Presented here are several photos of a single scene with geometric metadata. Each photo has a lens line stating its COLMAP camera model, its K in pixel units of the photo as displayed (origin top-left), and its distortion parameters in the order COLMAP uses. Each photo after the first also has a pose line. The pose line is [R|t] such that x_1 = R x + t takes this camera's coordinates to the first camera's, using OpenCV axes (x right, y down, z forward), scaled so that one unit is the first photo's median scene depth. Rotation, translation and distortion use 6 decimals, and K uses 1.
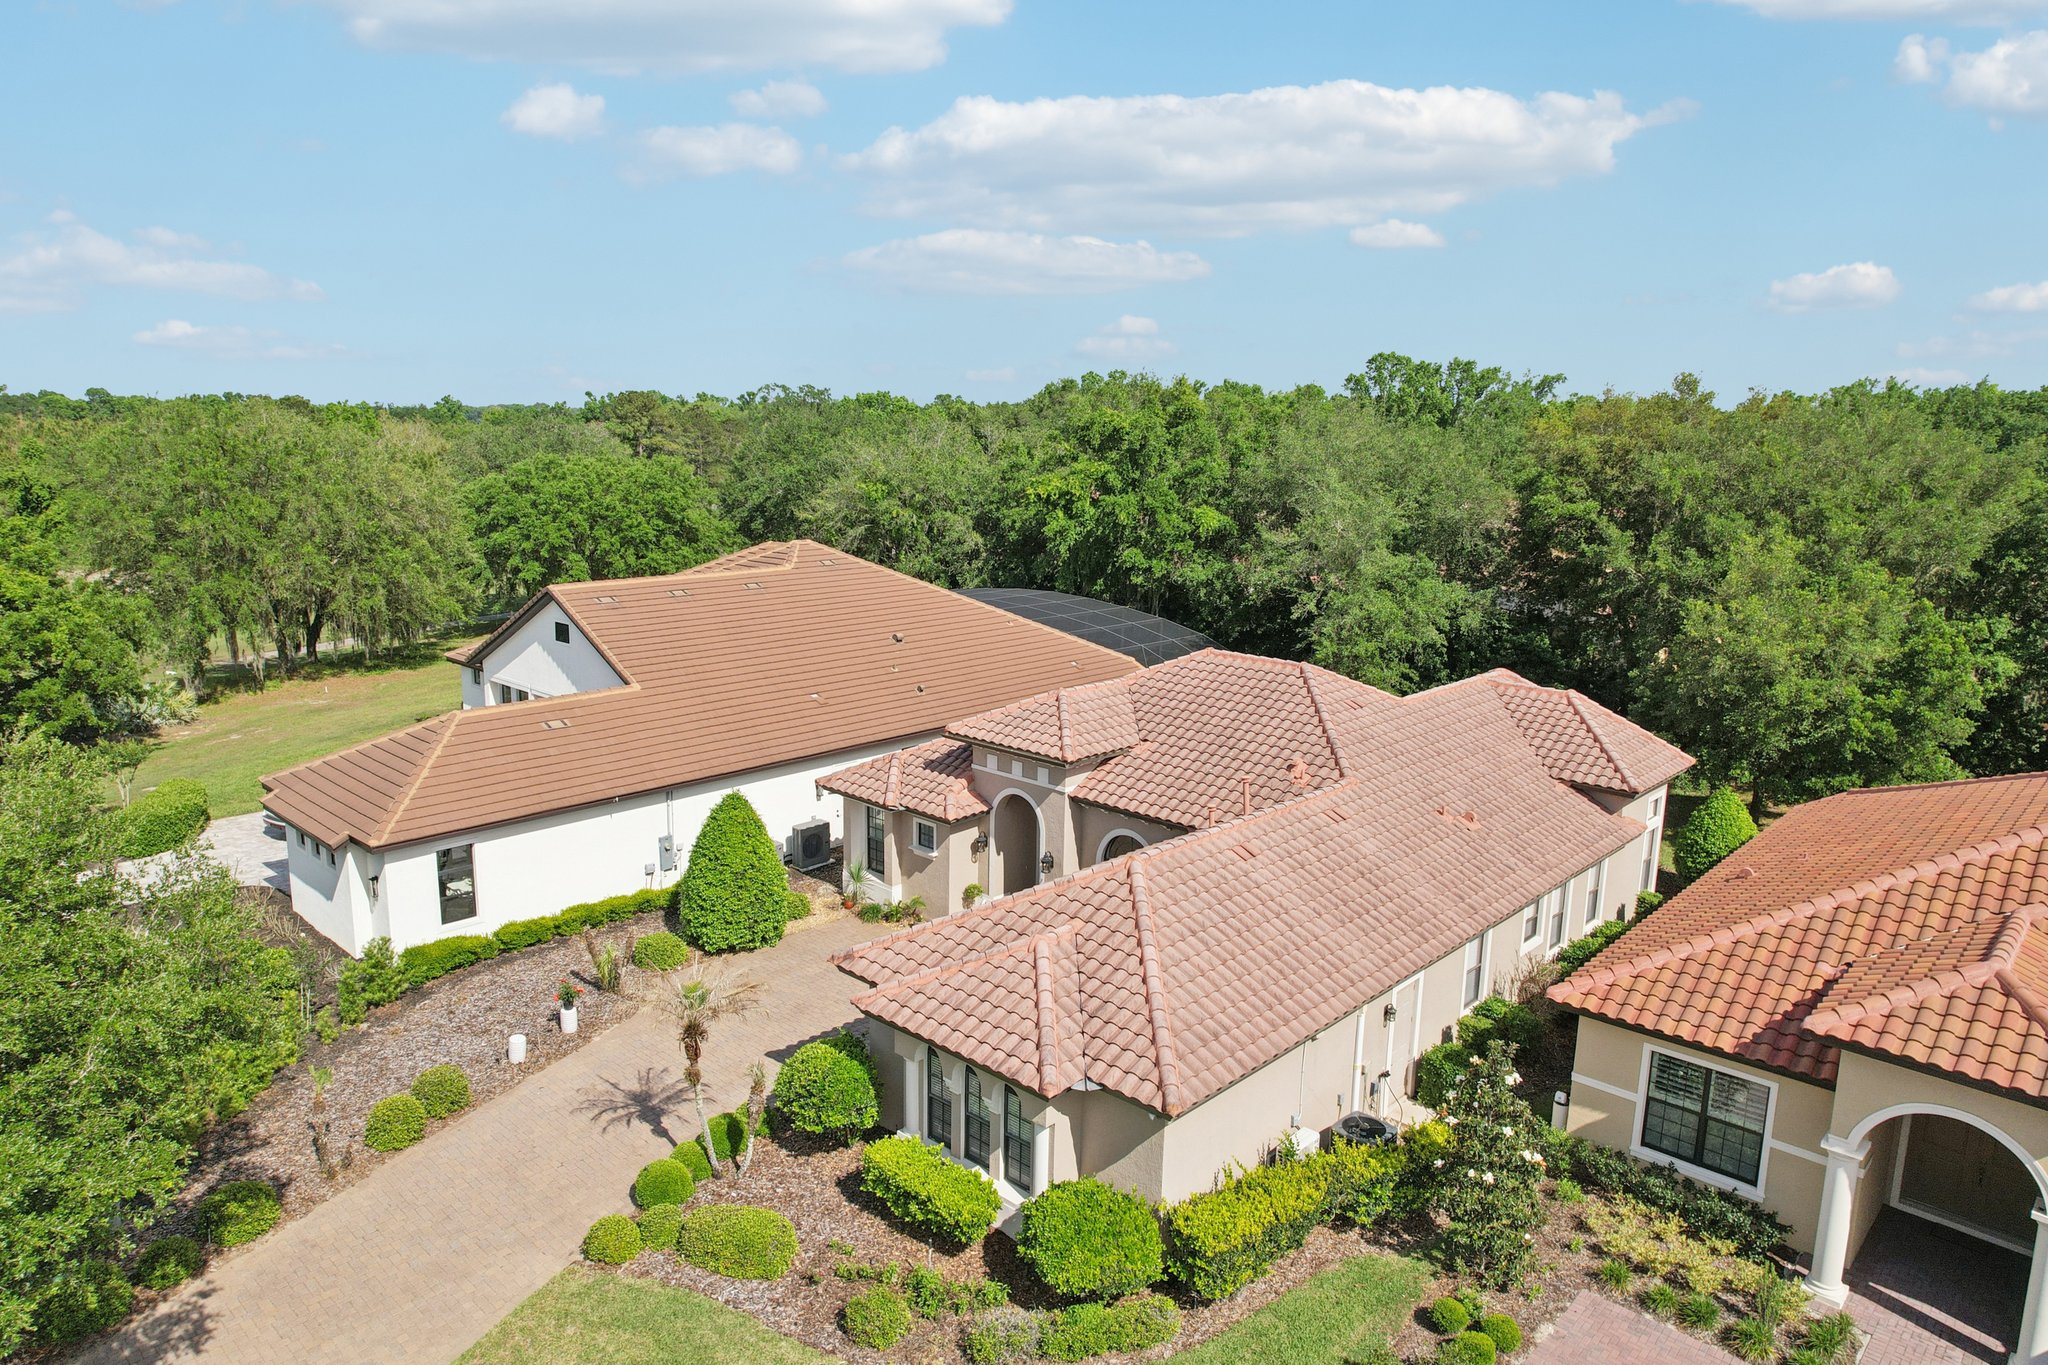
lens RADIAL K [[1310.9, 0, 1025.4], [0, 1310.9, 691.5], [0, 0, 1]] dist [-0.035766, 0.042287]
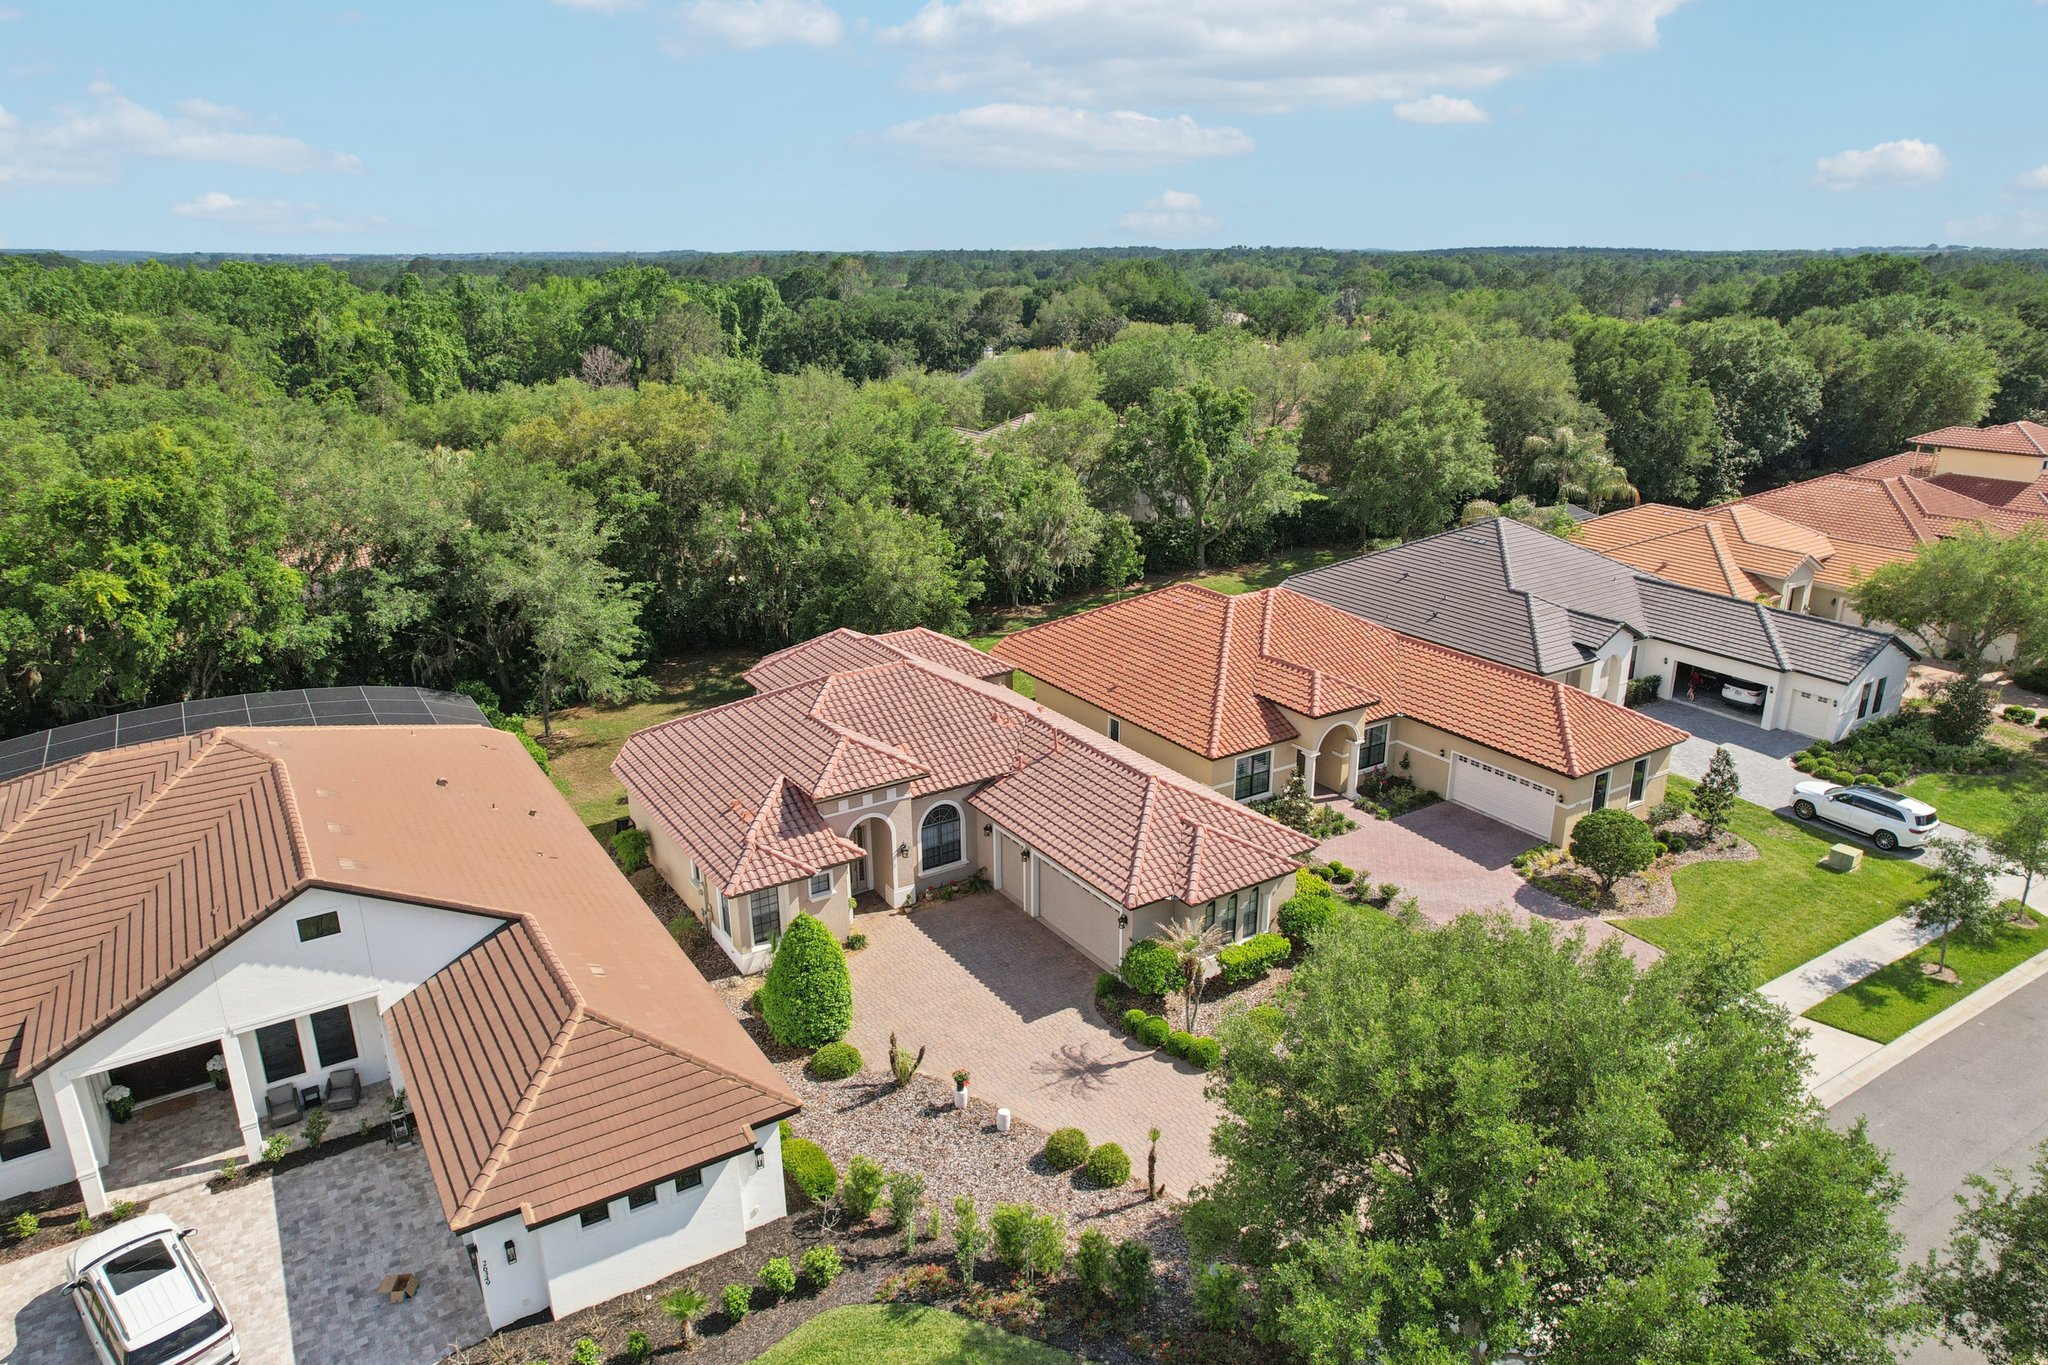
lens RADIAL K [[1310.9, 0, 1022.1], [0, 1310.9, 666.4], [0, 0, 1]] dist [-0.035766, 0.042287]
pose [[0.268867, -0.316619, 0.909650, -1.101859], [0.216850, 0.940078, 0.263115, -0.374216], [-0.938449, 0.126515, 0.321415, 0.395525]]
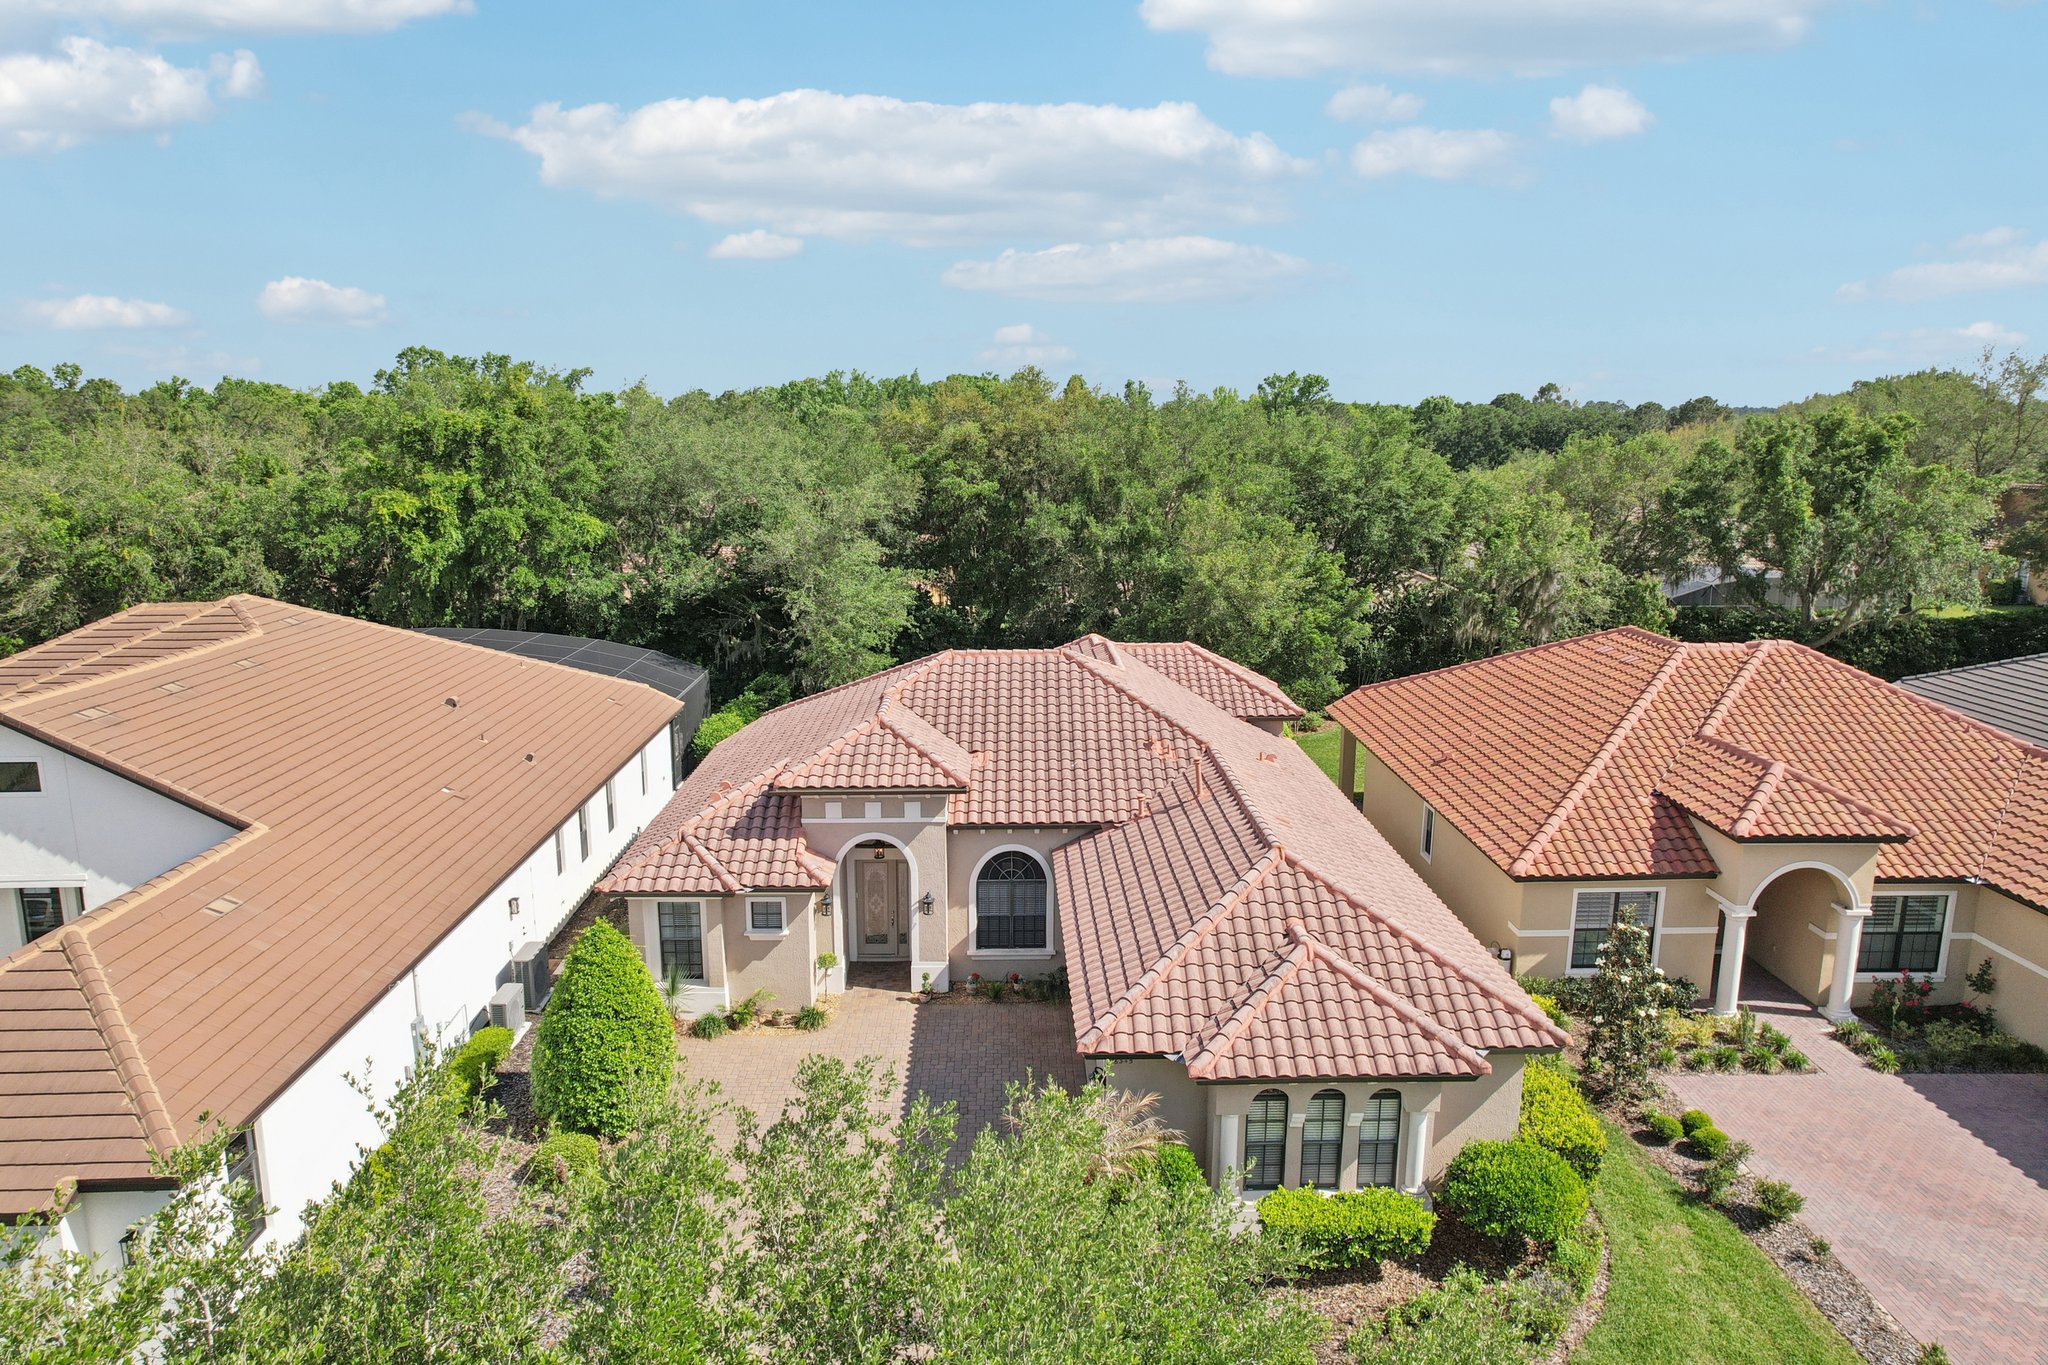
lens RADIAL K [[1310.9, 0, 1013.9], [0, 1310.9, 693.7], [0, 0, 1]] dist [-0.035766, 0.042287]
pose [[0.734706, -0.162776, 0.658568, -0.490721], [0.159497, 0.985021, 0.065528, -0.058929], [-0.659370, 0.056896, 0.749663, 0.263633]]
